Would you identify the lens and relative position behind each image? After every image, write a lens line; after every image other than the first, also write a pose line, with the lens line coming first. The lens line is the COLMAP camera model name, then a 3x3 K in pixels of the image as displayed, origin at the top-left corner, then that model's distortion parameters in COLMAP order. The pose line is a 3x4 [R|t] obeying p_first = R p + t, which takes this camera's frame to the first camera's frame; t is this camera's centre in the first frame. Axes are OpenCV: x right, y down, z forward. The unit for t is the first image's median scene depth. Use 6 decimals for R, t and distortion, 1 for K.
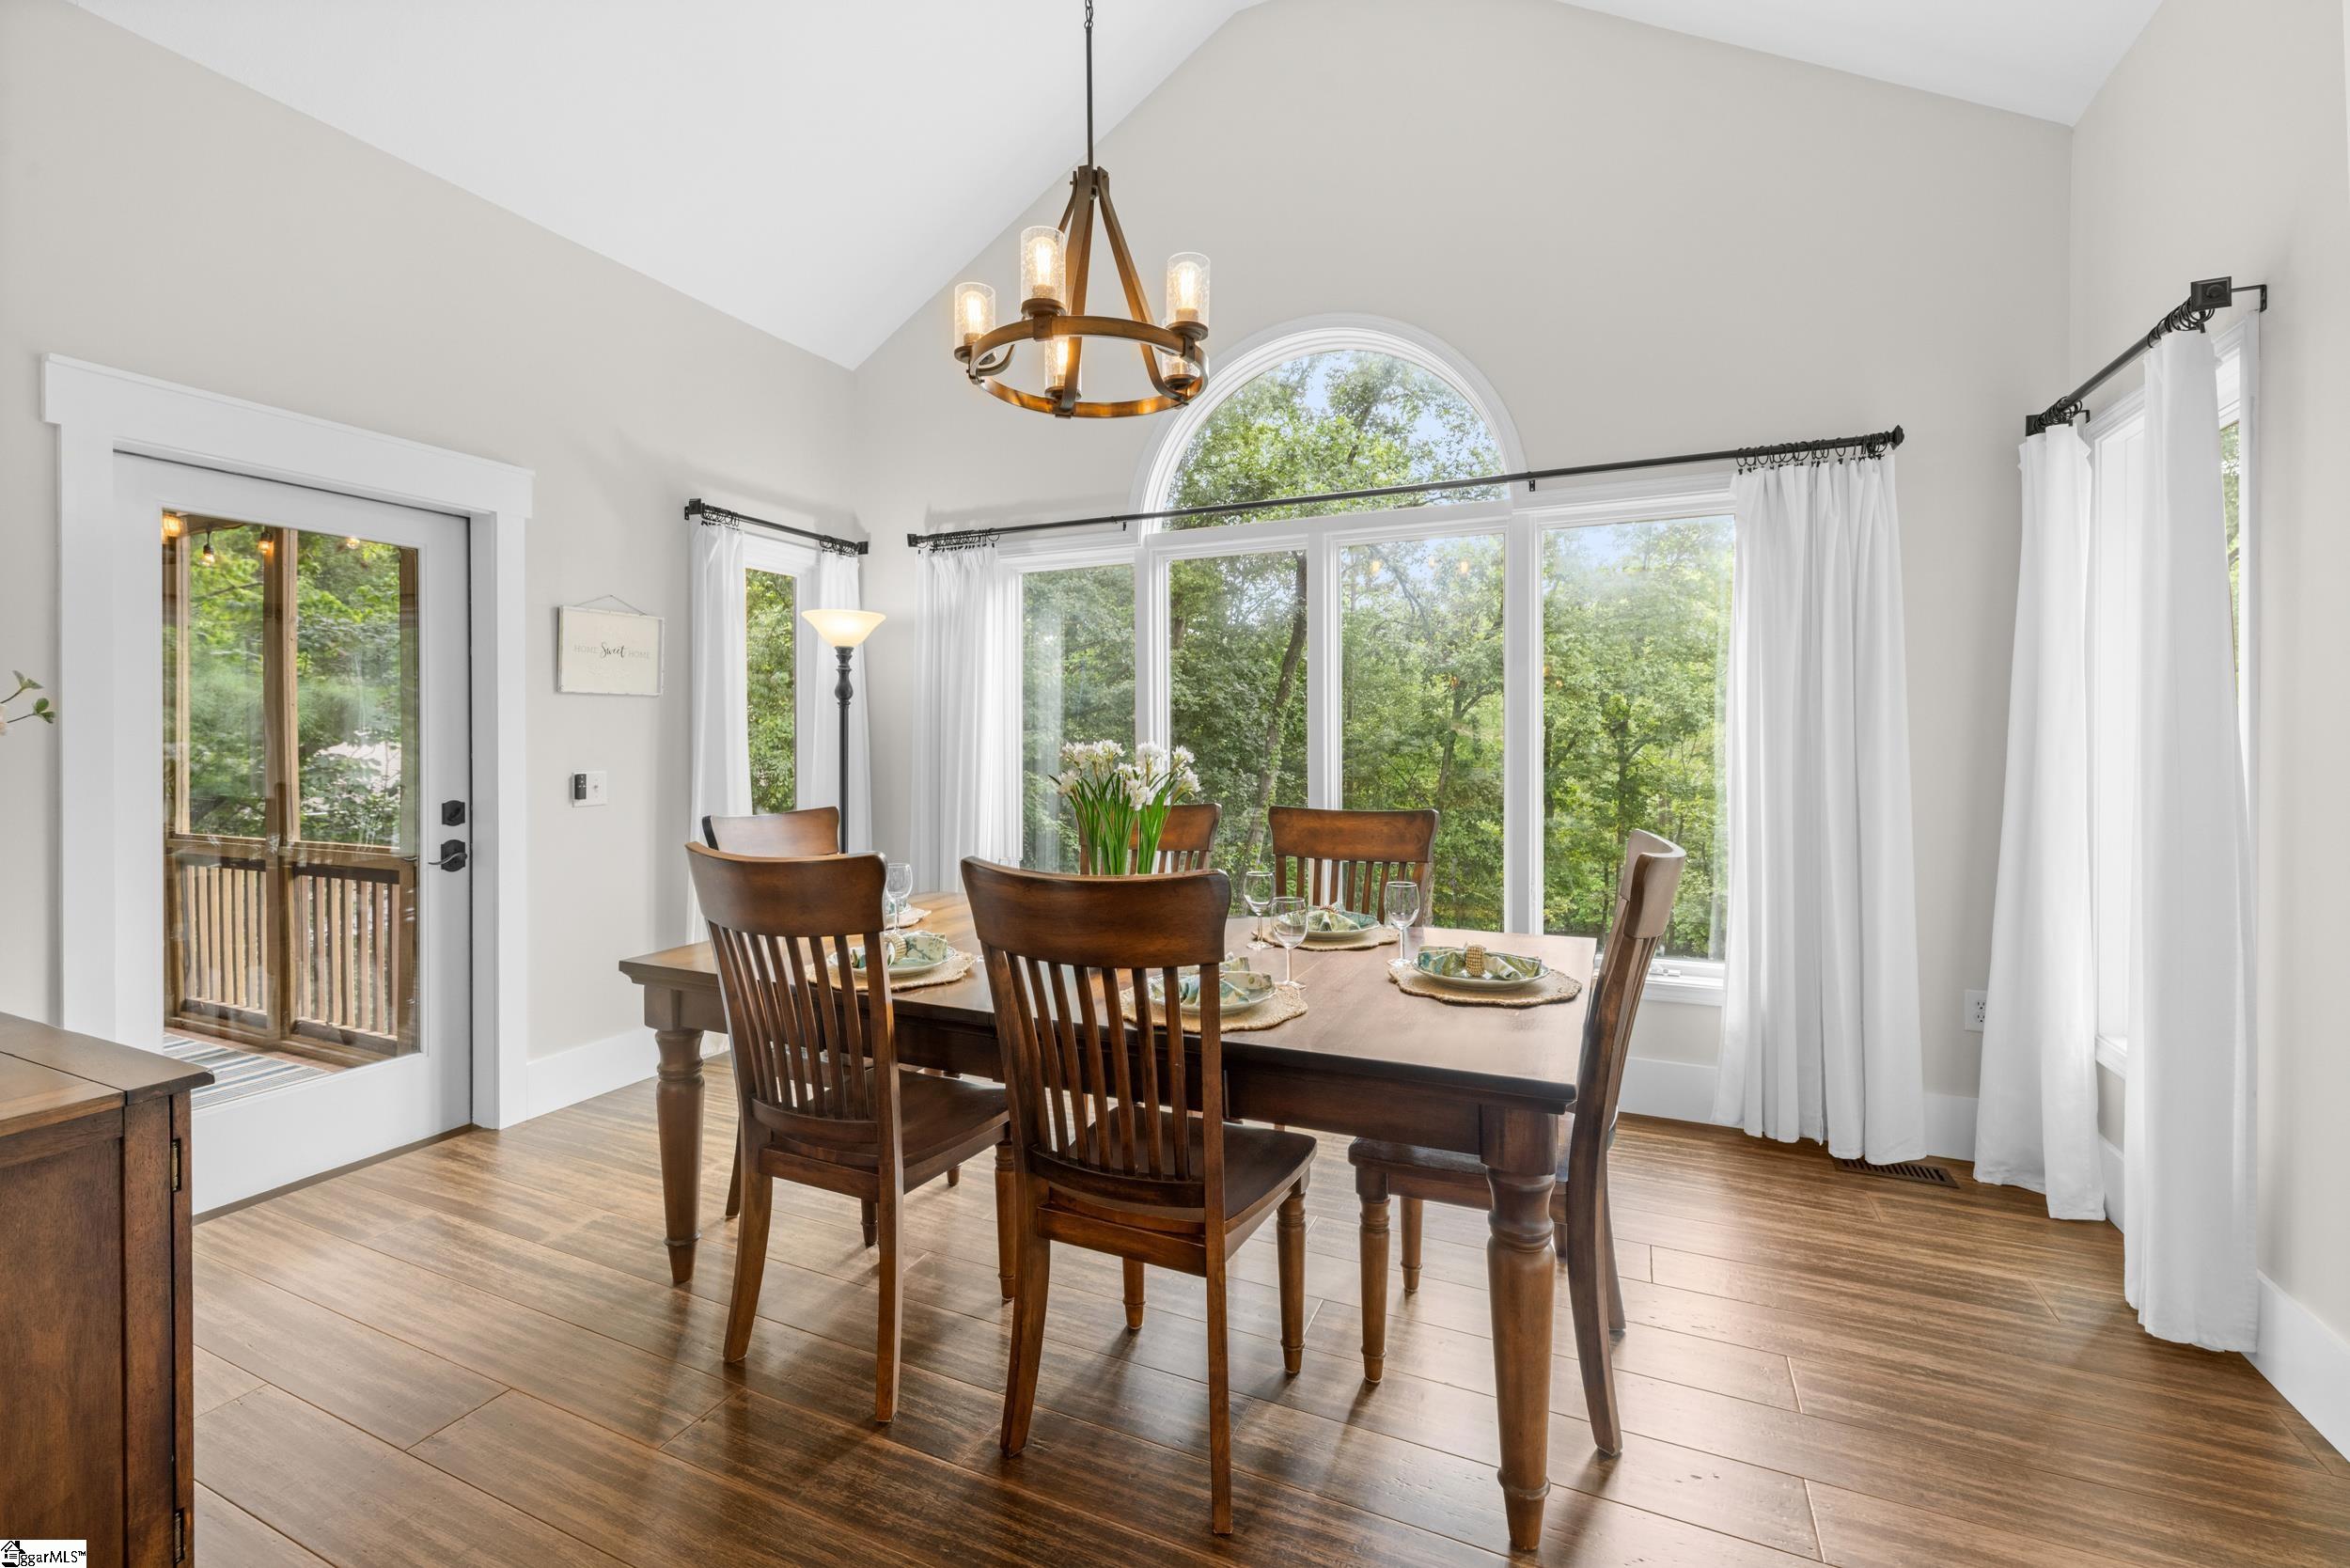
lens RADIAL K [[990.4, 0, 1177.0], [0, 990.4, 737.7], [0, 0, 1]] dist [-0.004887, 0.000193]
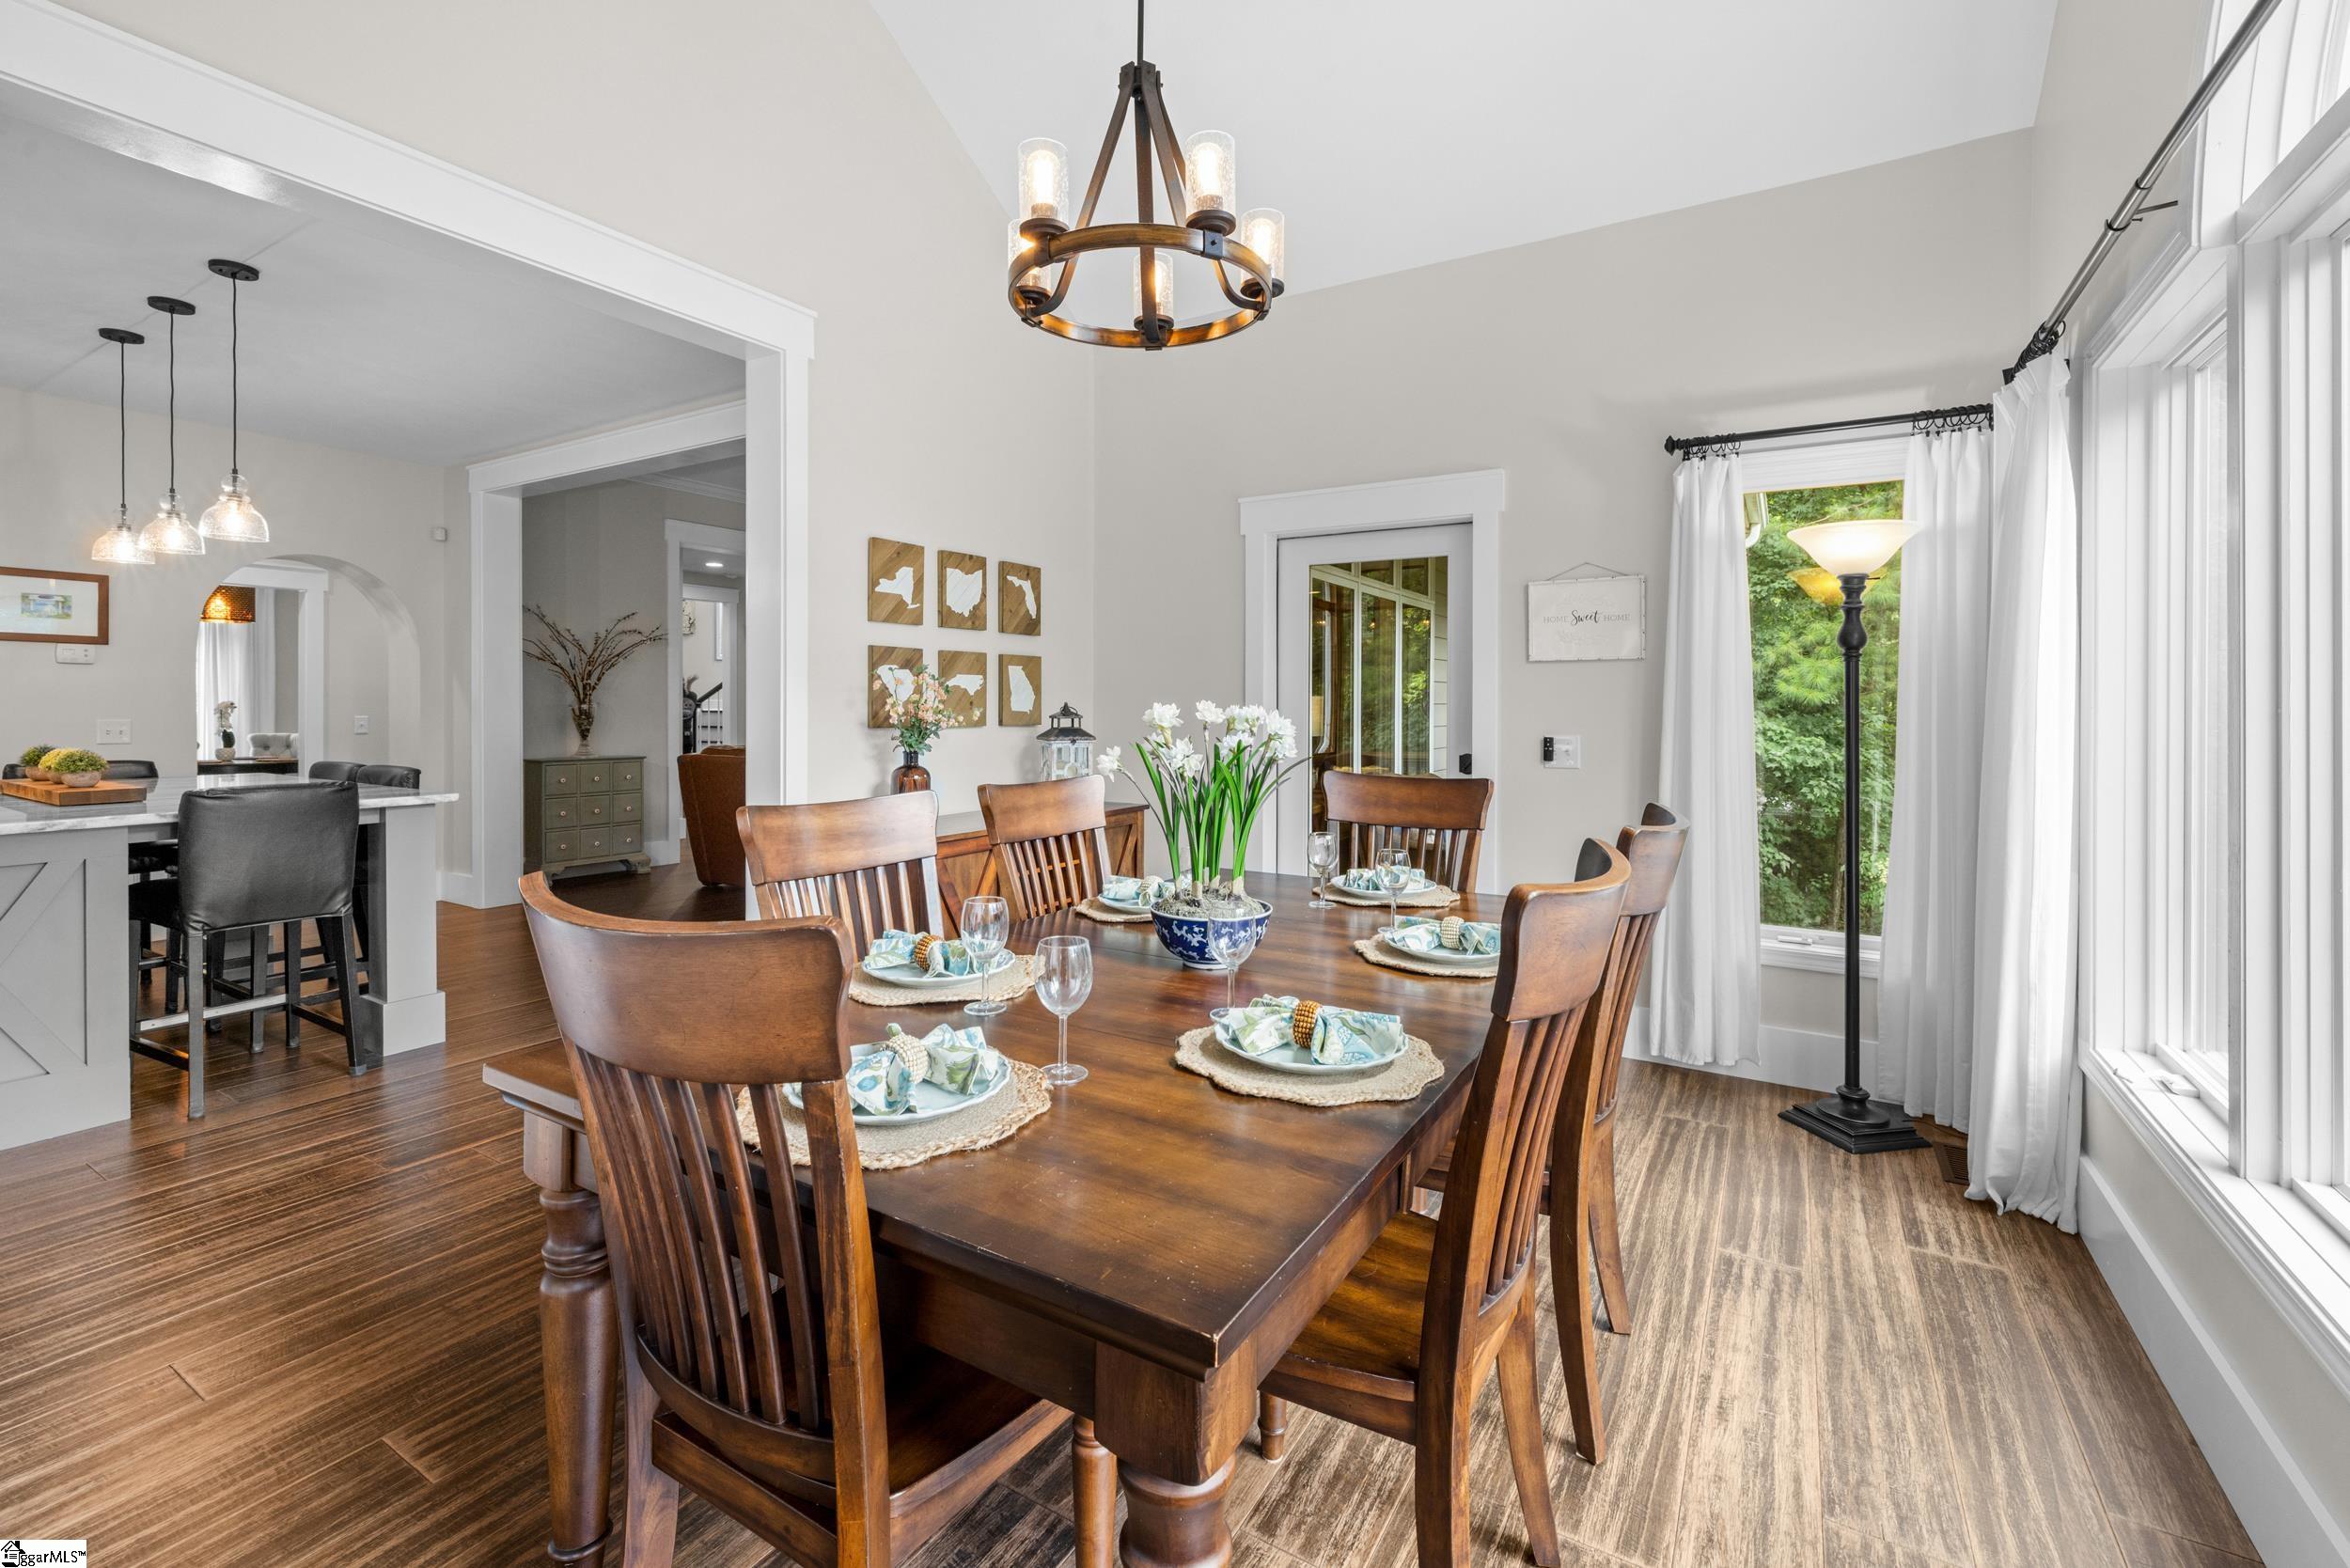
lens RADIAL K [[1004.0, 0, 1177.6], [0, 1004.0, 695.7], [0, 0, 1]] dist [0.000455, 0.000110]
pose [[-0.125108, -0.003895, -0.992135, 0.421241], [-0.002260, 0.999991, -0.003641, -0.002510], [0.992141, 0.001786, -0.125116, 0.603267]]
